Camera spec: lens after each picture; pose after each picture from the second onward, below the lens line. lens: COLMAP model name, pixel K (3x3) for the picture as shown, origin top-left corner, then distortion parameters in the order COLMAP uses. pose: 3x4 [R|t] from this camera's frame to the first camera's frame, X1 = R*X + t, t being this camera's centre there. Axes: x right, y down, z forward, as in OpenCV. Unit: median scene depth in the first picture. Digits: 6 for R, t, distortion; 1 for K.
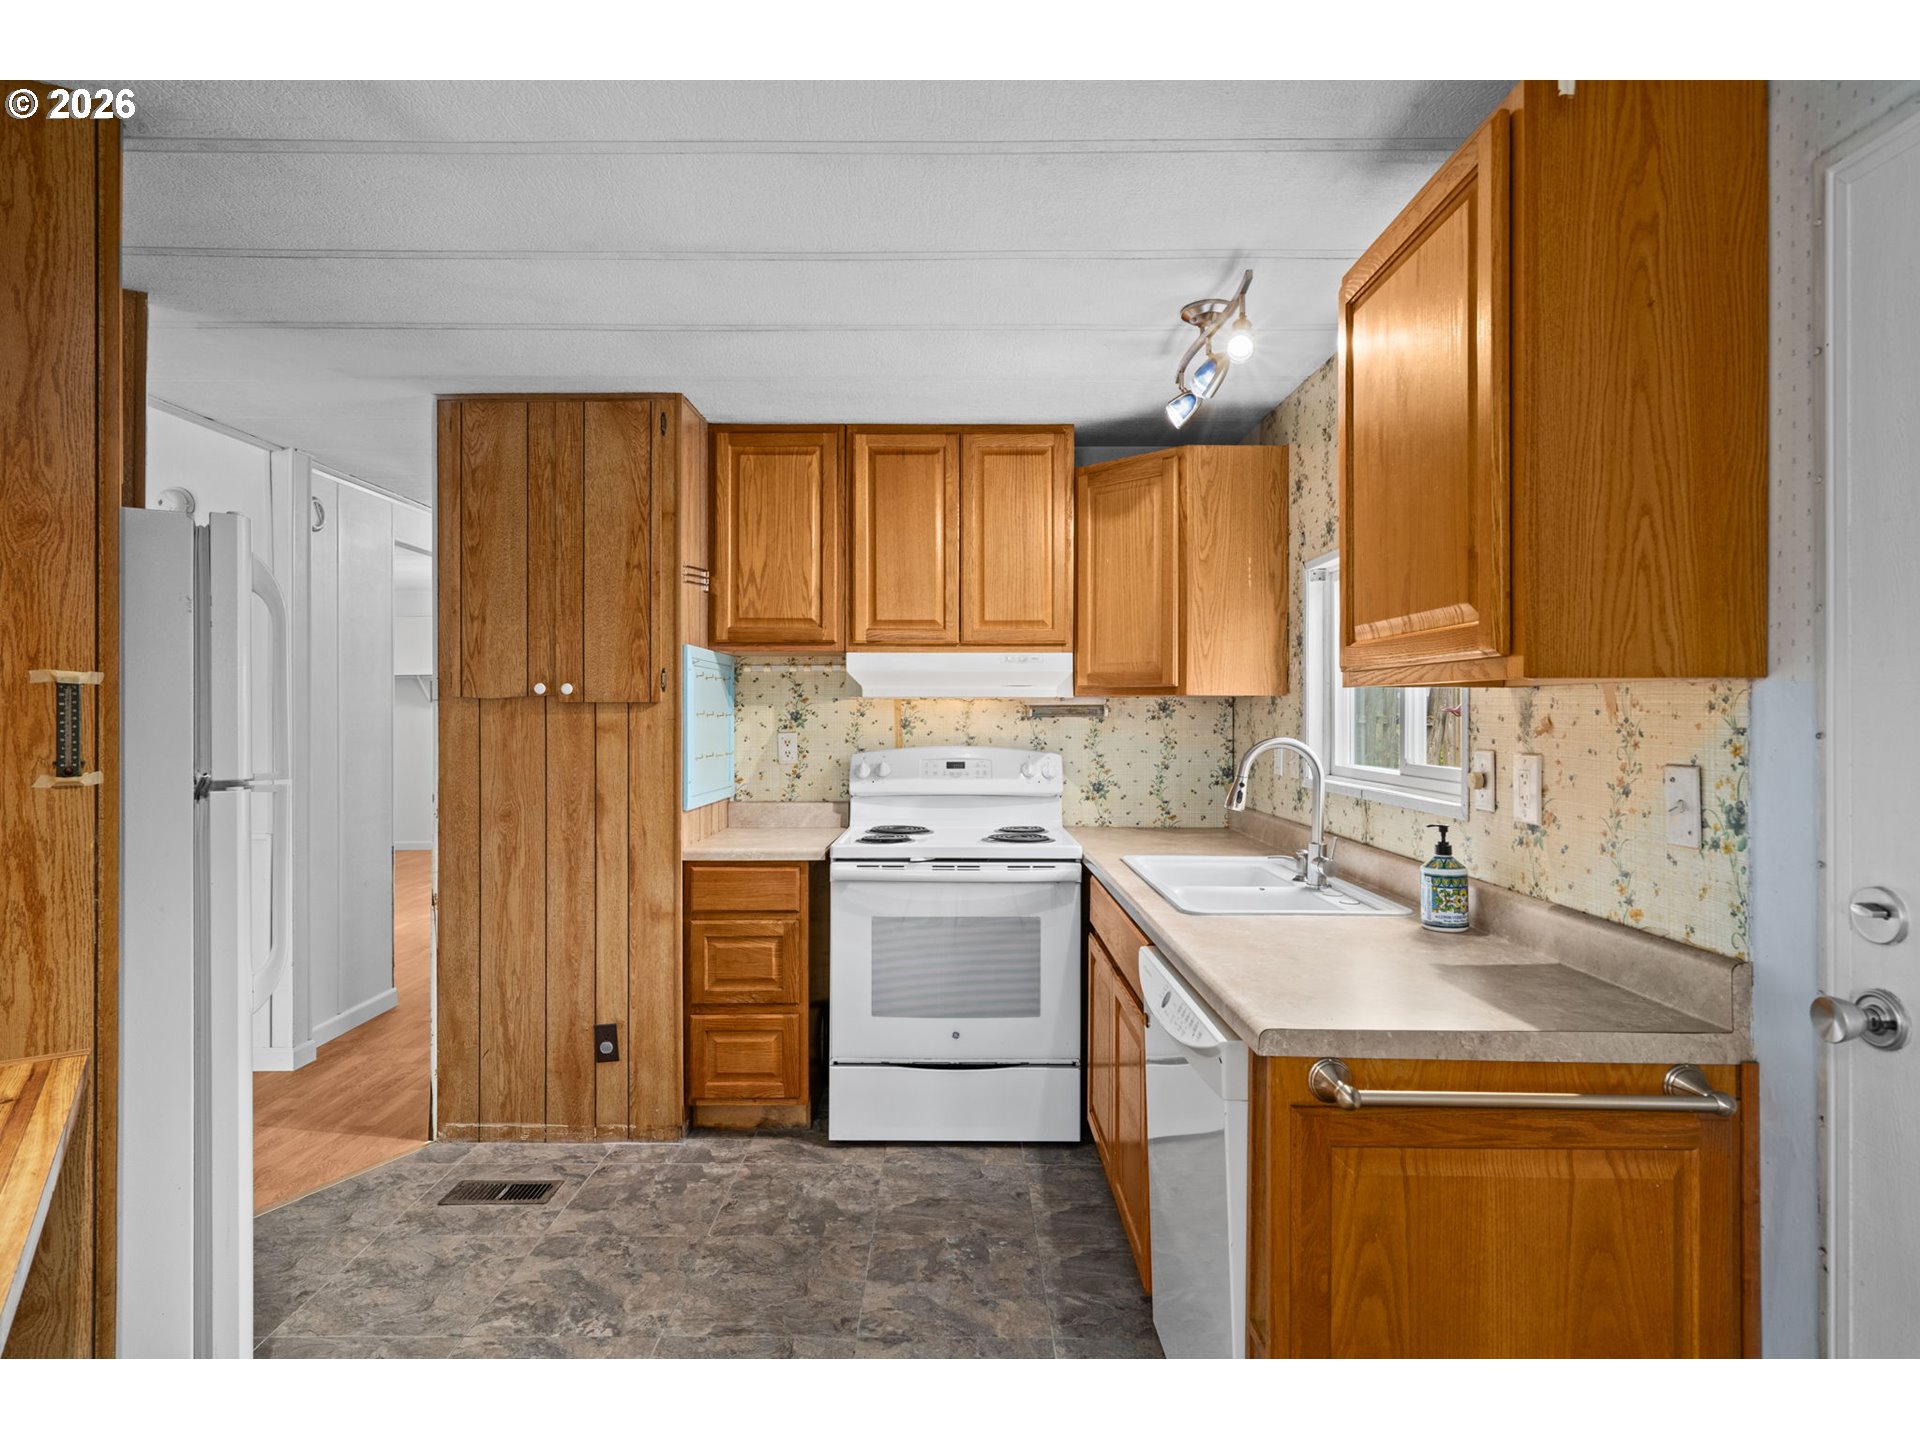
lens RADIAL K [[1029.7, 0, 953.3], [0, 1029.7, 708.8], [0, 0, 1]] dist [0.002876, 0.003027]
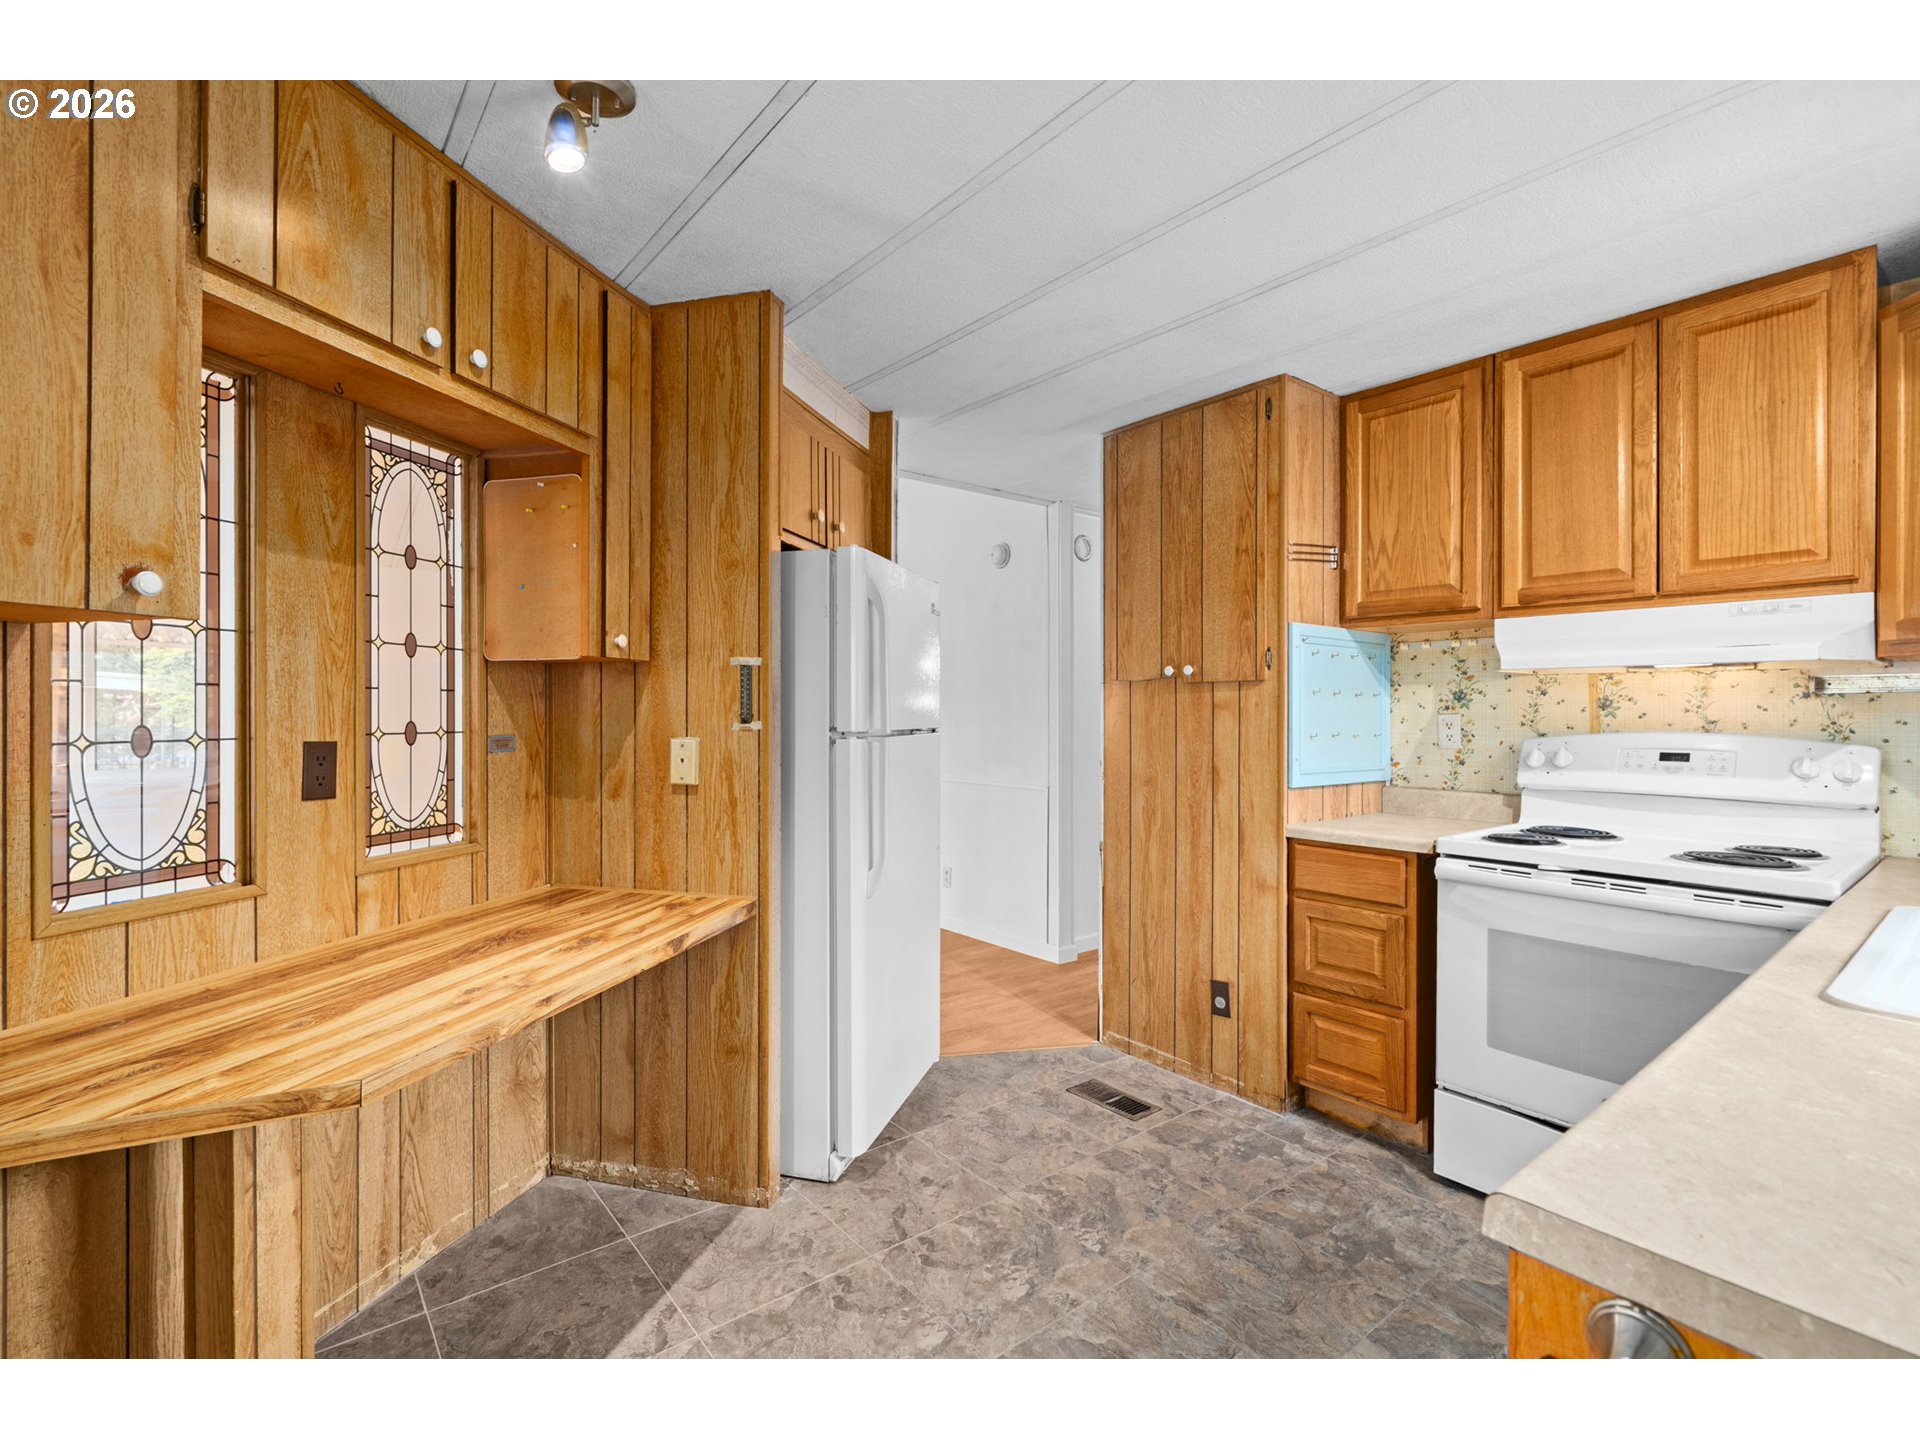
lens RADIAL K [[886.2, 0, 954.8], [0, 886.2, 710.9], [0, 0, 1]] dist [-0.002080, 0.002027]
pose [[0.623573, 0.000758, -0.781765, 0.212814], [0.000411, 0.999999, 0.001298, 0.022917], [0.781765, -0.001131, 0.623572, 0.206295]]
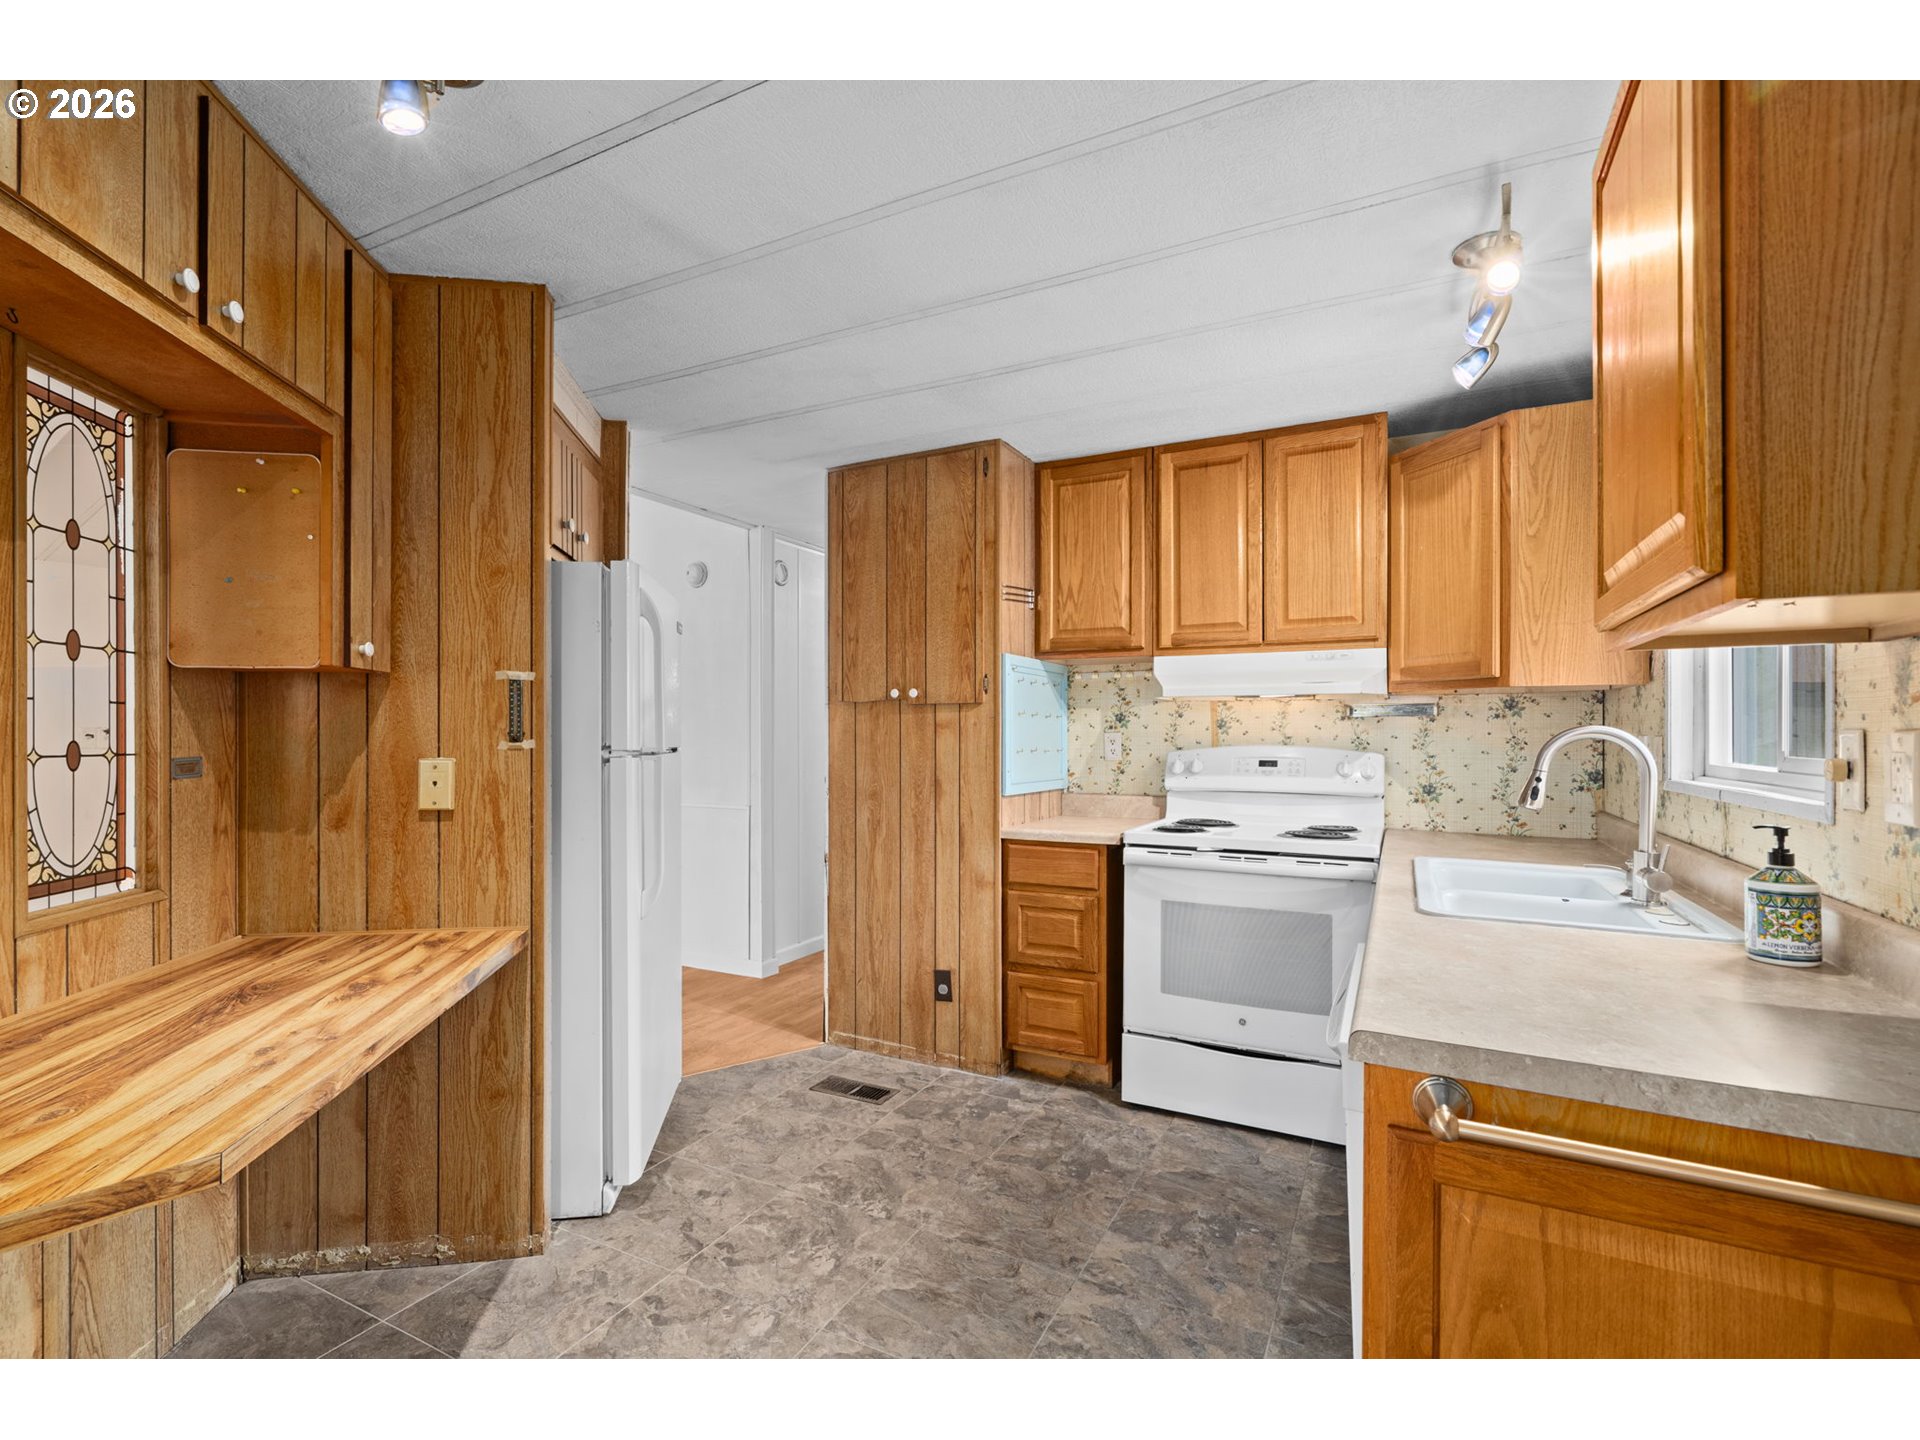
lens RADIAL K [[885.8, 0, 946.6], [0, 885.8, 731.9], [0, 0, 1]] dist [-0.007292, 0.004673]
pose [[0.886841, -0.000822, -0.462074, 0.147016], [0.001140, 0.999999, 0.000409, 0.026261], [0.462073, -0.000890, 0.886841, 0.080312]]
